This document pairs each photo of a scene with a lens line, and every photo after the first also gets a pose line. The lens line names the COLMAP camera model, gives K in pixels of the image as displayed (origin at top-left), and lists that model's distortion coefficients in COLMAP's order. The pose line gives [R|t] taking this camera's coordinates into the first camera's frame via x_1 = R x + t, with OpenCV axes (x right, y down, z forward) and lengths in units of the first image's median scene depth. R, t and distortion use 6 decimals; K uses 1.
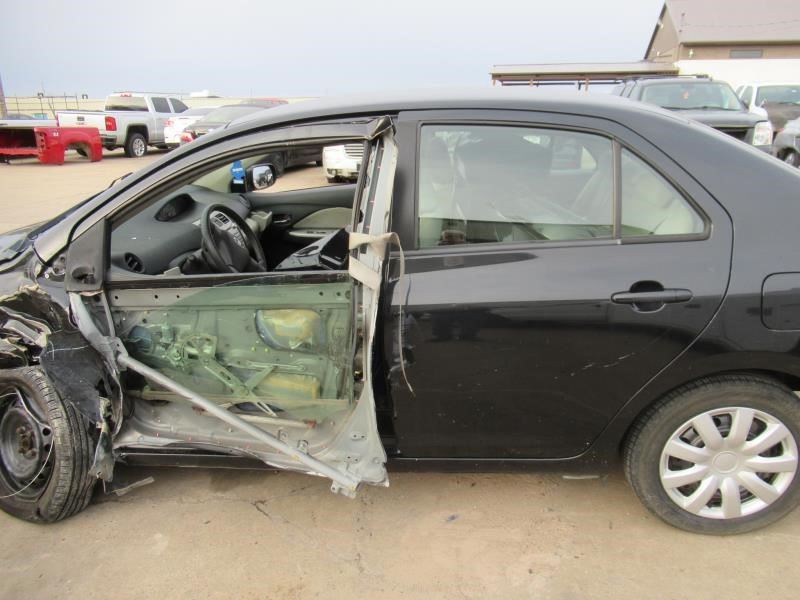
lens RADIAL K [[597.8, 0, 400.0], [0, 597.8, 300.0], [0, 0, 1]] dist [-0.007710, -0.005957]
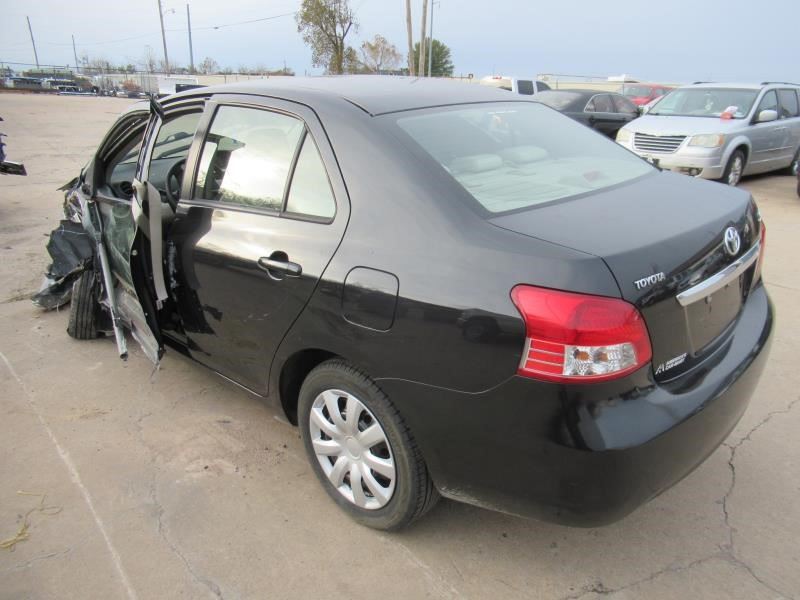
lens RADIAL K [[591.5, 0, 400.0], [0, 591.5, 300.0], [0, 0, 1]] dist [-0.038472, -0.001901]
pose [[0.787001, 0.230980, -0.572082, 1.092960], [-0.213711, 0.971926, 0.098420, -0.088280], [0.578755, 0.044803, 0.814270, 0.205790]]
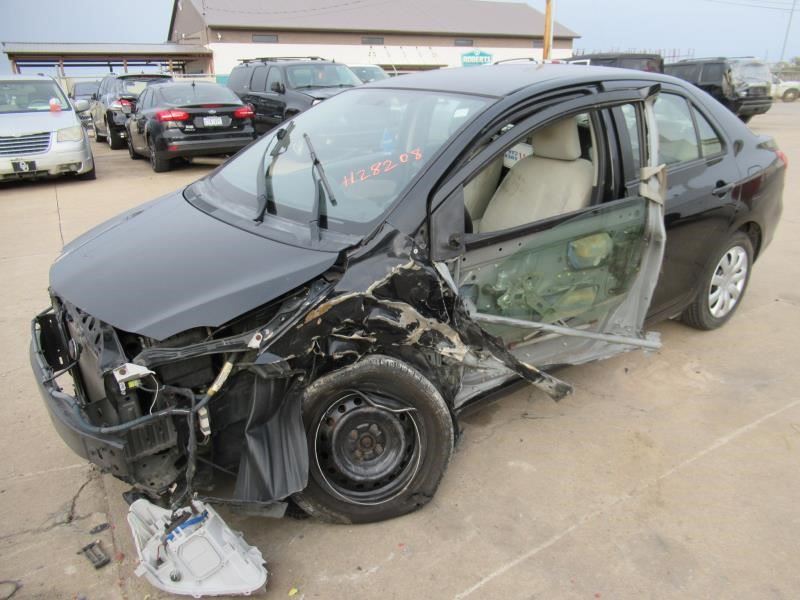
lens RADIAL K [[597.8, 0, 400.0], [0, 597.8, 300.0], [0, 0, 1]] dist [-0.007710, -0.005957]
pose [[0.735540, -0.238091, 0.634266, -1.244434], [0.221257, 0.969298, 0.107270, -0.072768], [-0.640333, 0.061434, 0.765637, 0.263774]]
